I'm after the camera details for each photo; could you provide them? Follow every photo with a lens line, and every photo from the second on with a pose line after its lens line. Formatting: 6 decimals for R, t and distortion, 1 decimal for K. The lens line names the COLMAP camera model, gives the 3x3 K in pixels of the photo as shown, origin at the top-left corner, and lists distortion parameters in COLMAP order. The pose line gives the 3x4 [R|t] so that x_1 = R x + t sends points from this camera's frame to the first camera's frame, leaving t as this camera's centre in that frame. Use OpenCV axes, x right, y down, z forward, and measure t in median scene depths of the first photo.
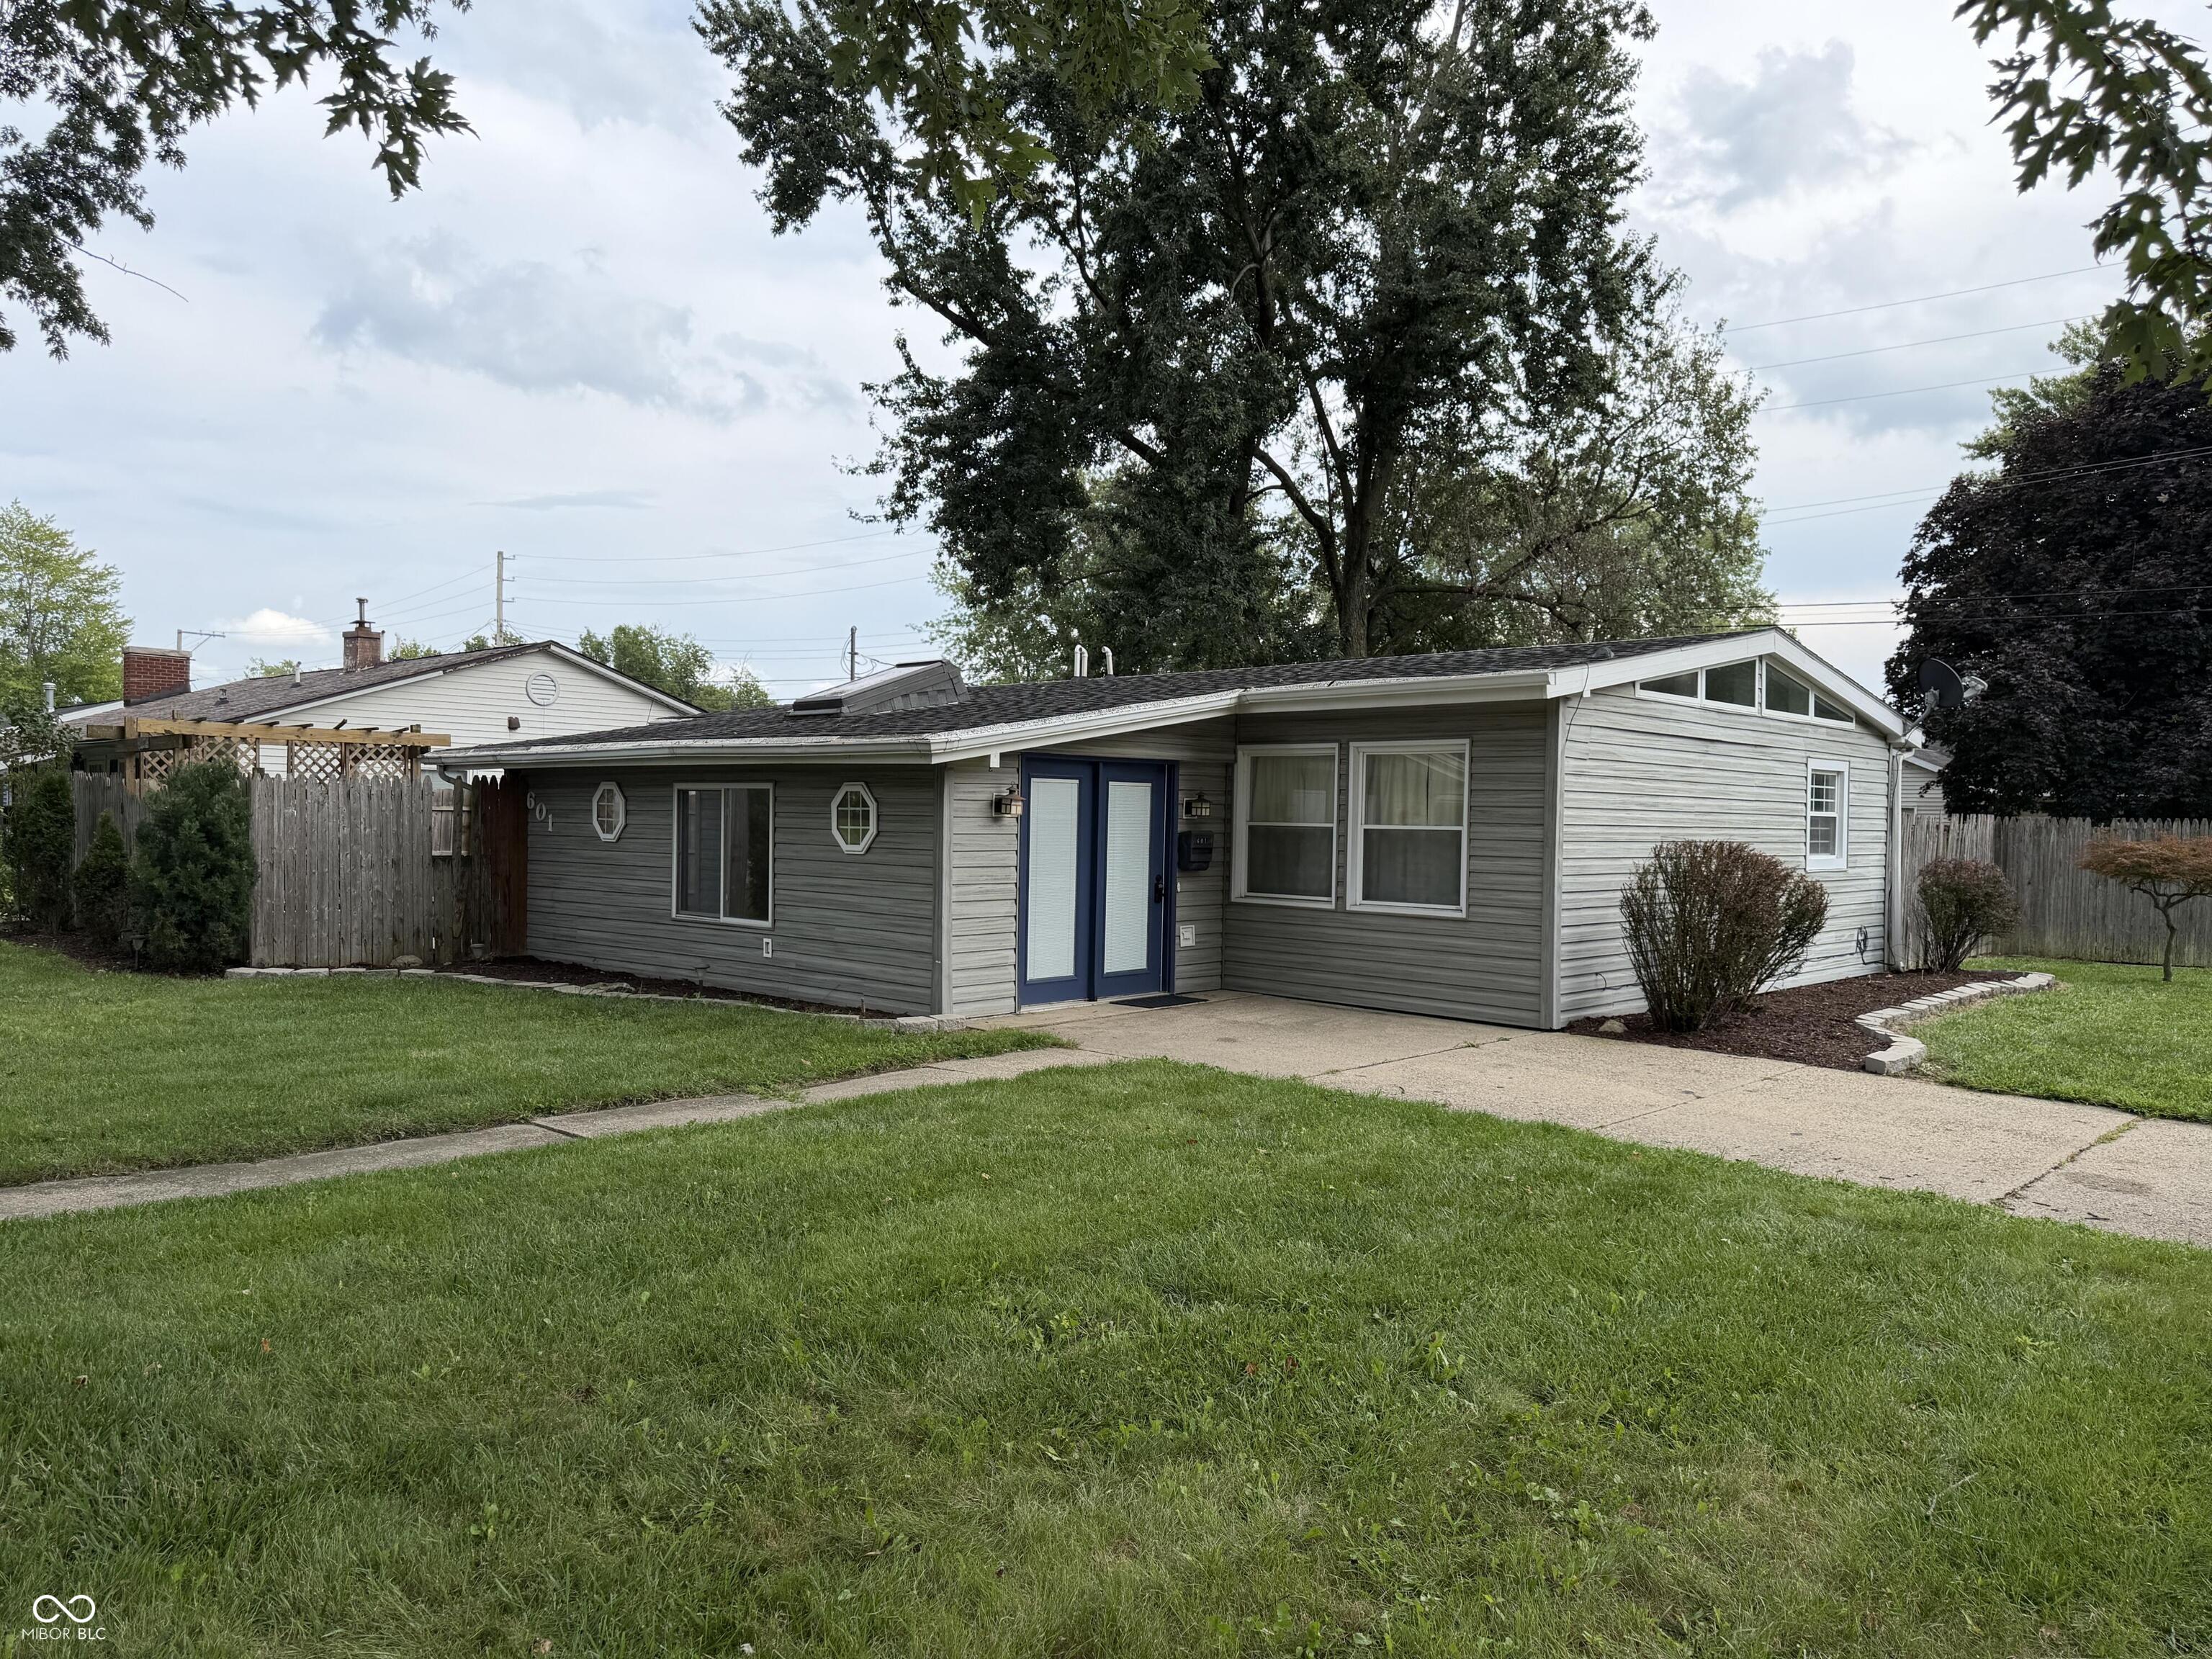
lens RADIAL K [[1525.8, 0, 1104.1], [0, 1525.8, 841.6], [0, 0, 1]] dist [0.047616, -0.014549]
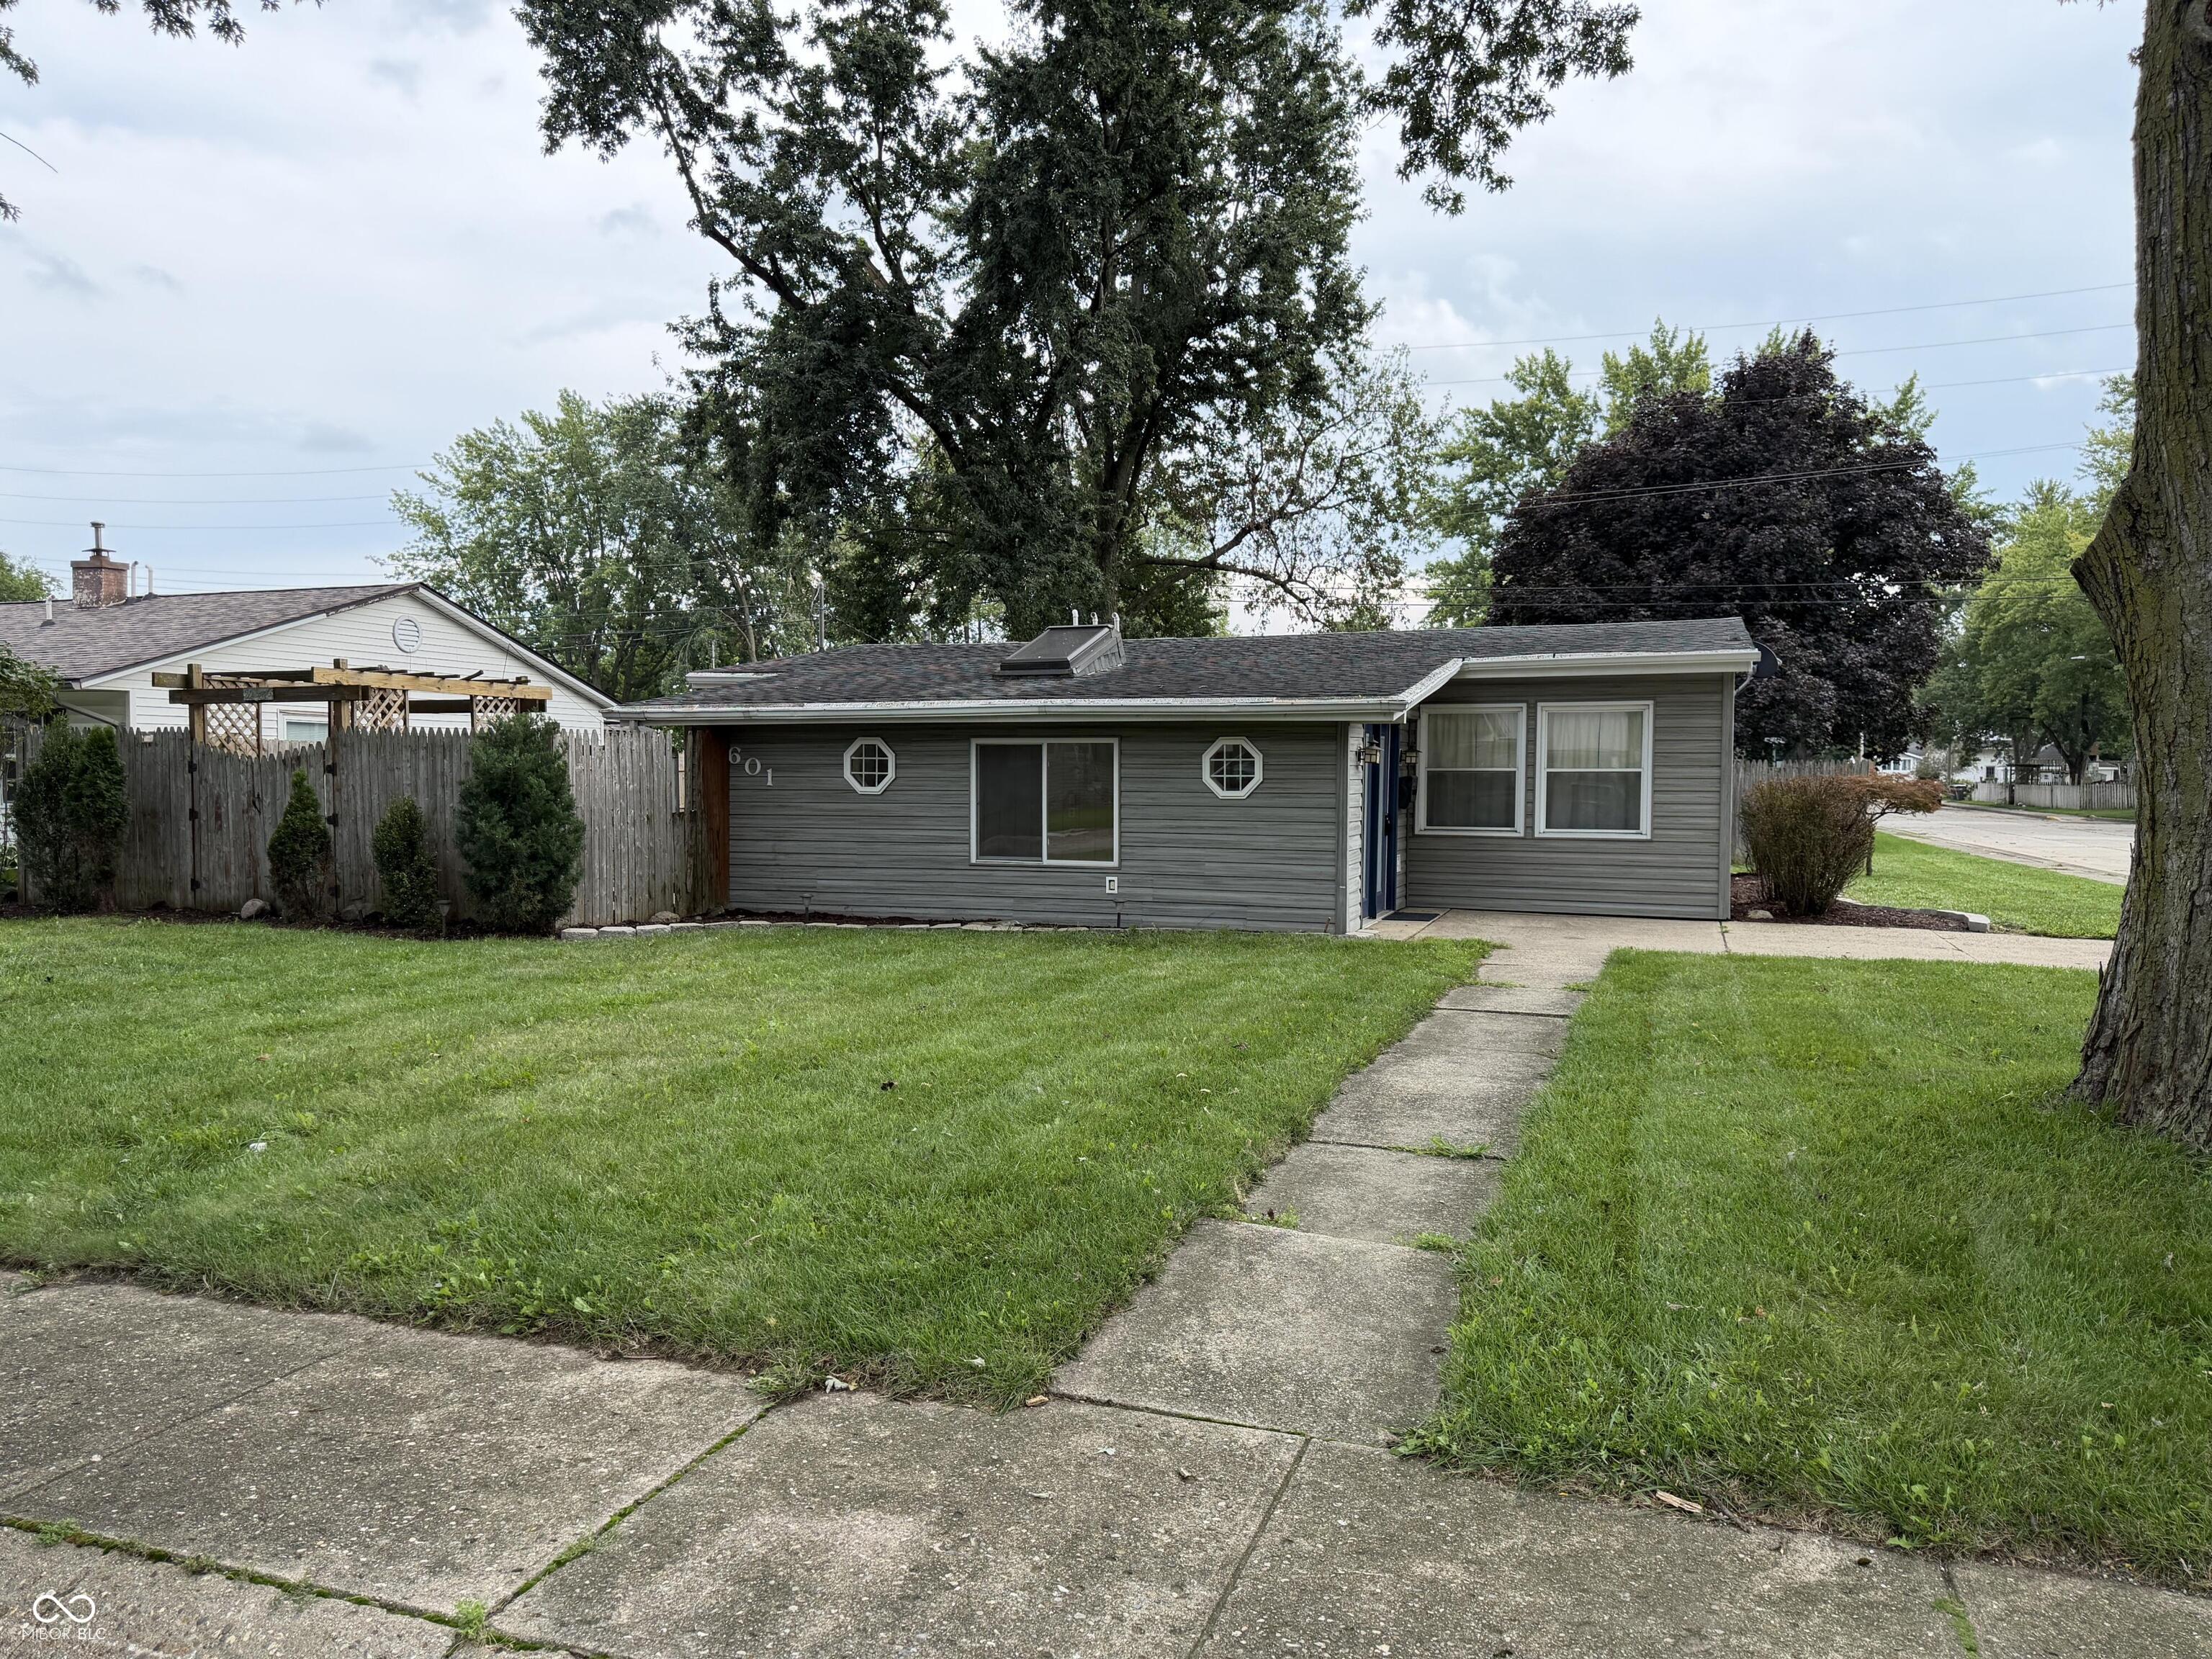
lens RADIAL K [[1525.8, 0, 1107.9], [0, 1525.8, 836.8], [0, 0, 1]] dist [0.047616, -0.014549]
pose [[0.923969, -0.028909, 0.381372, -0.573128], [0.017999, 0.999321, 0.032144, -0.001536], [-0.382043, -0.022836, 0.923863, -0.026913]]
